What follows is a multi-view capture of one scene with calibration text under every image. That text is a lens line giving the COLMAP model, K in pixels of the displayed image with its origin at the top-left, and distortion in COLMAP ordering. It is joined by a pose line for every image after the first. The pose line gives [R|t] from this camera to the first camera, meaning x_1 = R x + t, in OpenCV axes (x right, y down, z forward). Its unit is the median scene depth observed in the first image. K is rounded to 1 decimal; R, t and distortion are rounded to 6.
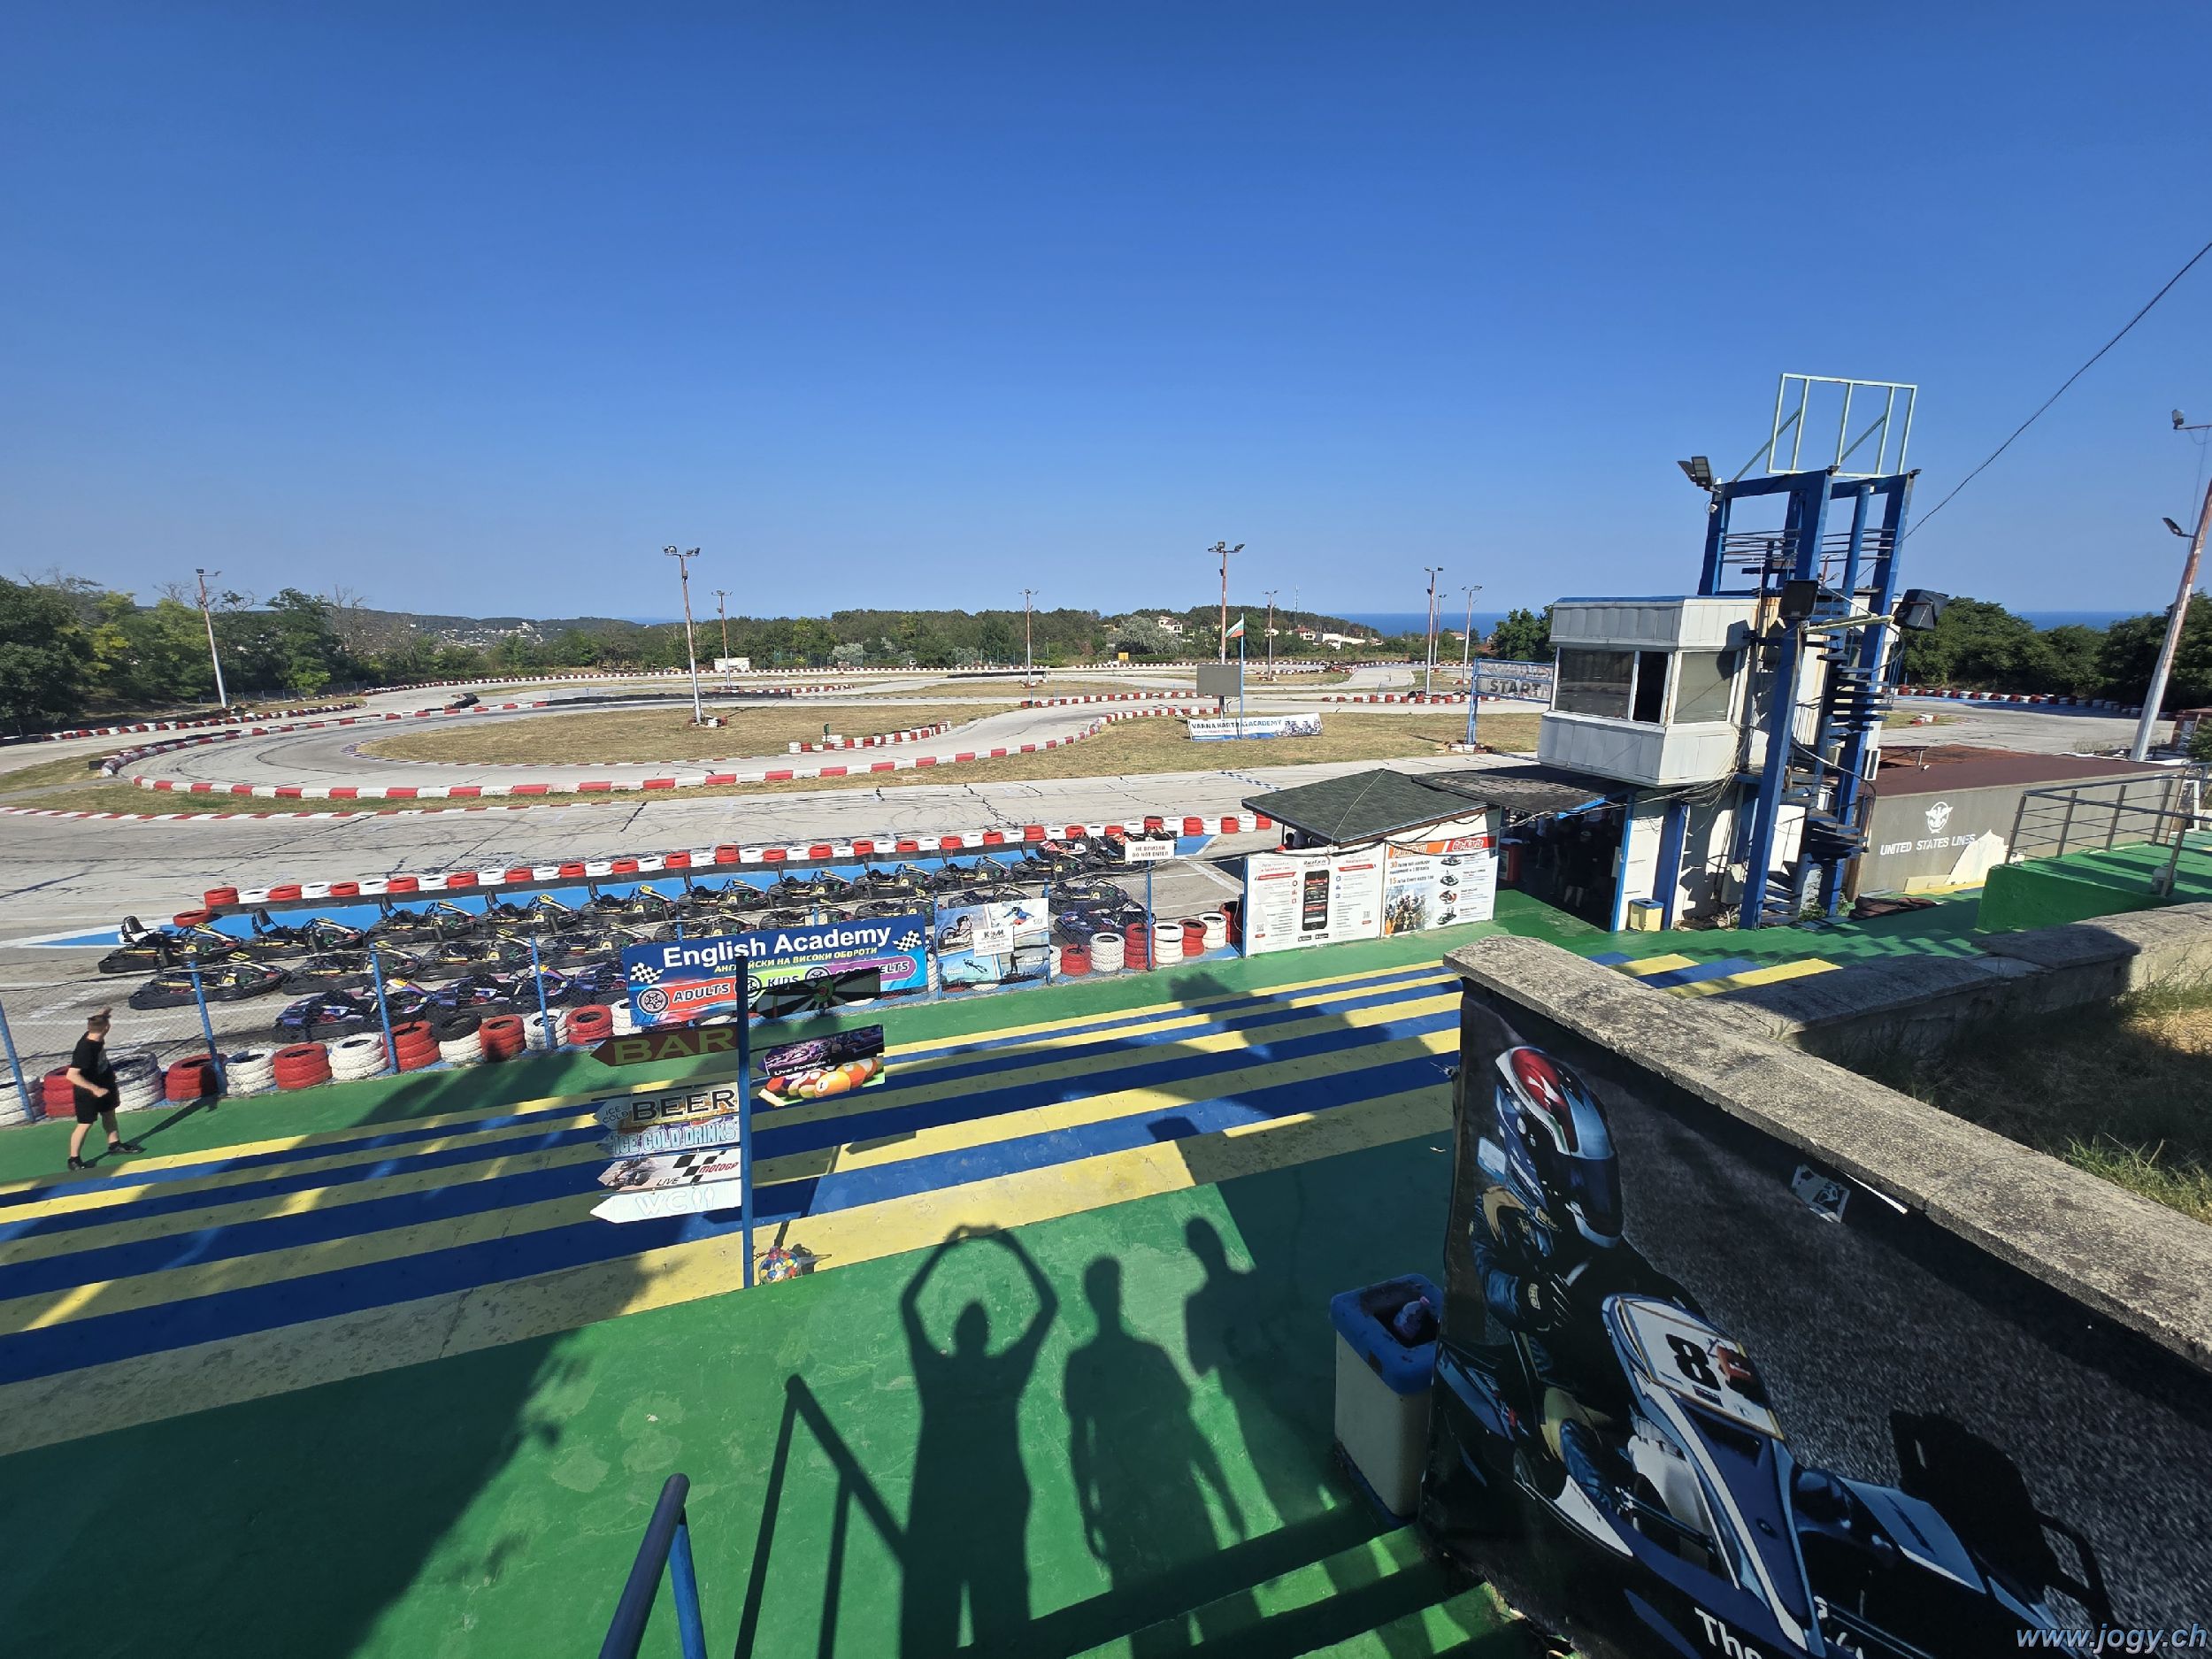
lens RADIAL K [[896.2, 0, 1106.3], [0, 896.2, 825.8], [0, 0, 1]] dist [-0.000551, 0.000068]
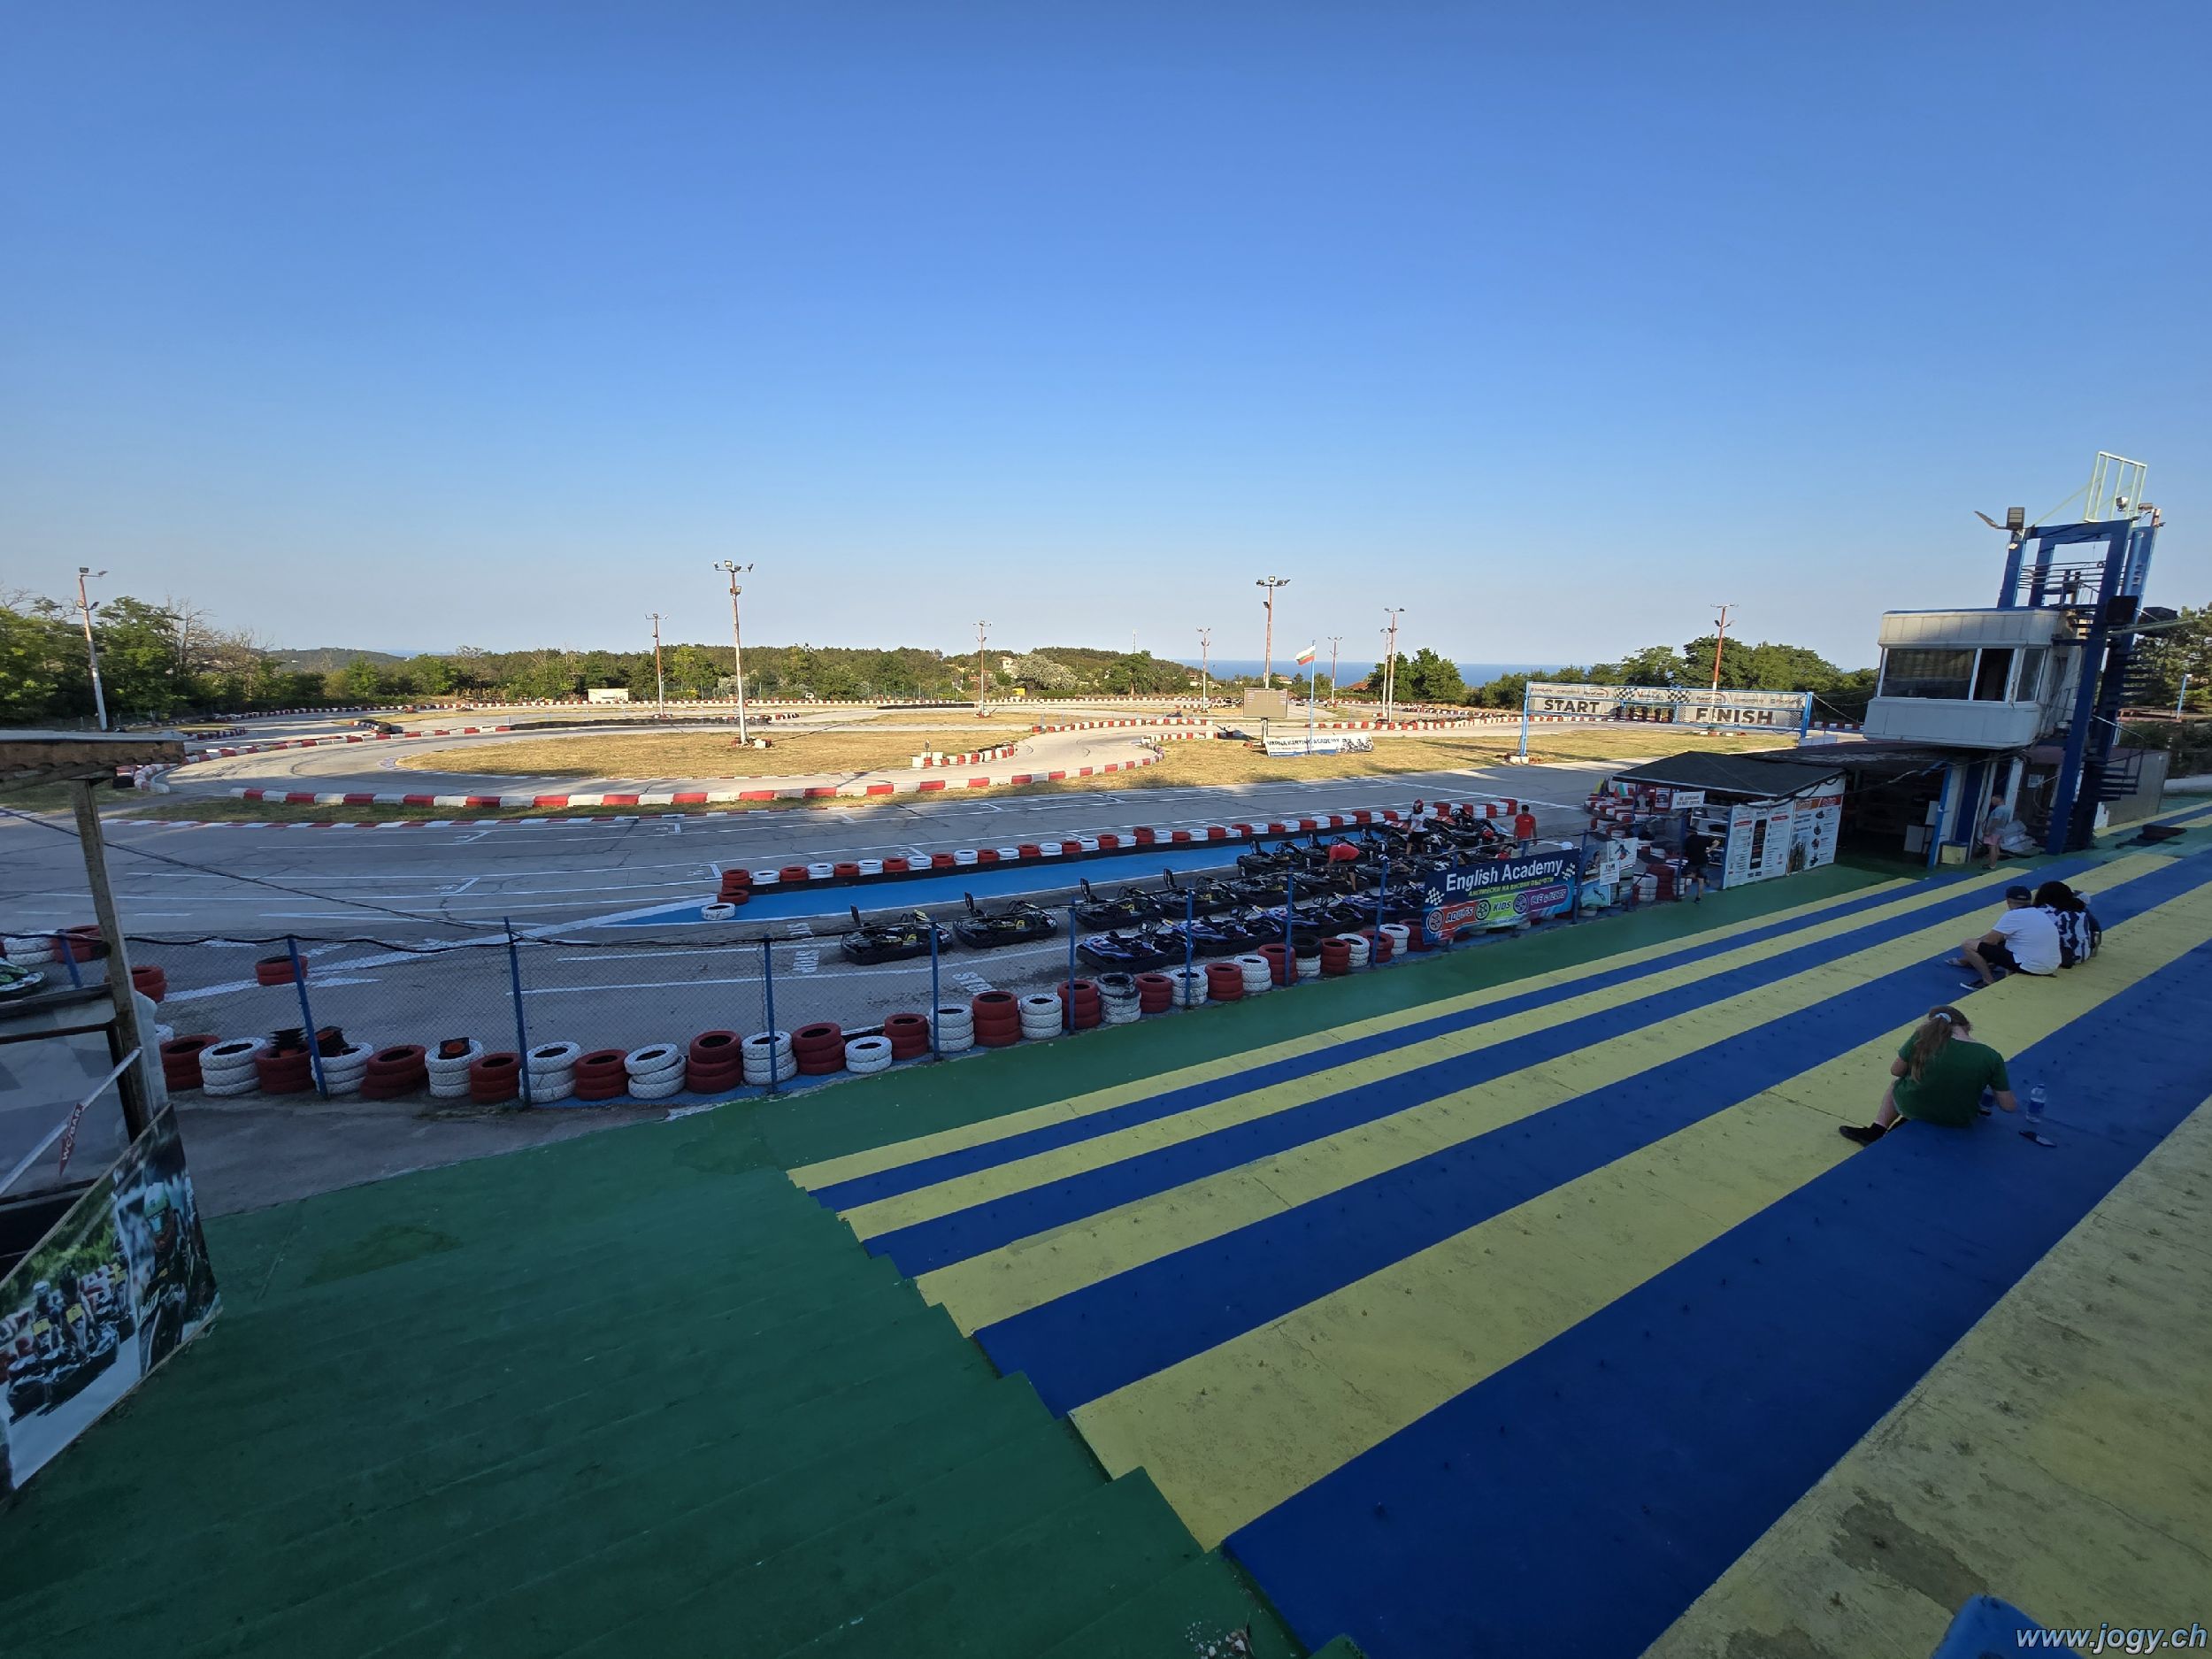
lens RADIAL K [[896.2, 0, 1106.3], [0, 896.2, 825.8], [0, 0, 1]] dist [-0.000551, 0.000068]
pose [[0.980500, -0.018536, 0.195644, -0.711760], [0.027546, 0.998676, -0.043436, 0.068659], [-0.194580, 0.047978, 0.979713, -0.035819]]
